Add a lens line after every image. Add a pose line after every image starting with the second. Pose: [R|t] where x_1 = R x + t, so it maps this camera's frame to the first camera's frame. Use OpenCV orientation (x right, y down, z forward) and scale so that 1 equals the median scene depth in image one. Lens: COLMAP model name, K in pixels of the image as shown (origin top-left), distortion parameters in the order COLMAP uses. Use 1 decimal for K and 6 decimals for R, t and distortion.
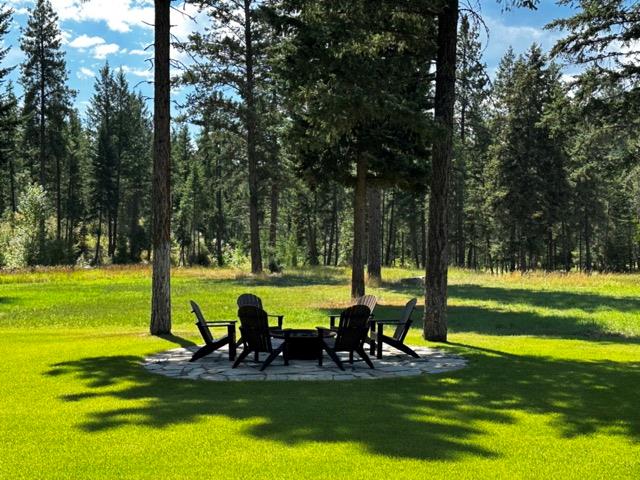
lens RADIAL K [[895.2, 0, 320.0], [0, 895.2, 240.0], [0, 0, 1]] dist [-0.000070, -0.000996]
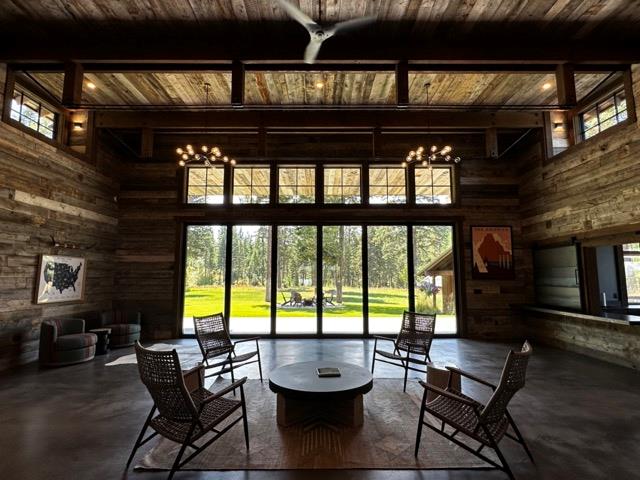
lens RADIAL K [[335.9, 0, 320.0], [0, 335.9, 240.0], [0, 0, 1]] dist [-0.000355, 0.000014]
pose [[0.997757, 0.012442, 0.065775, -0.010674], [-0.005200, 0.994012, -0.109148, -0.000919], [-0.066739, 0.108561, 0.991847, -0.100435]]
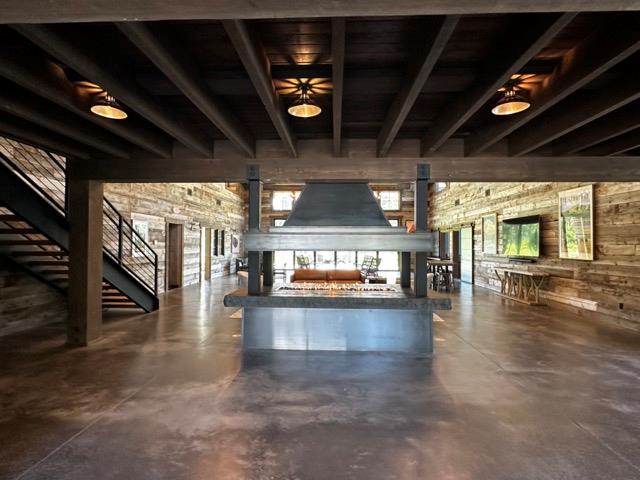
lens RADIAL K [[335.9, 0, 320.0], [0, 335.9, 240.0], [0, 0, 1]] dist [-0.000355, 0.000014]
pose [[0.999796, 0.014380, 0.014159, -0.147615], [-0.014135, 0.999752, -0.017234, 0.031038], [-0.014403, 0.017030, 0.999751, -2.619103]]
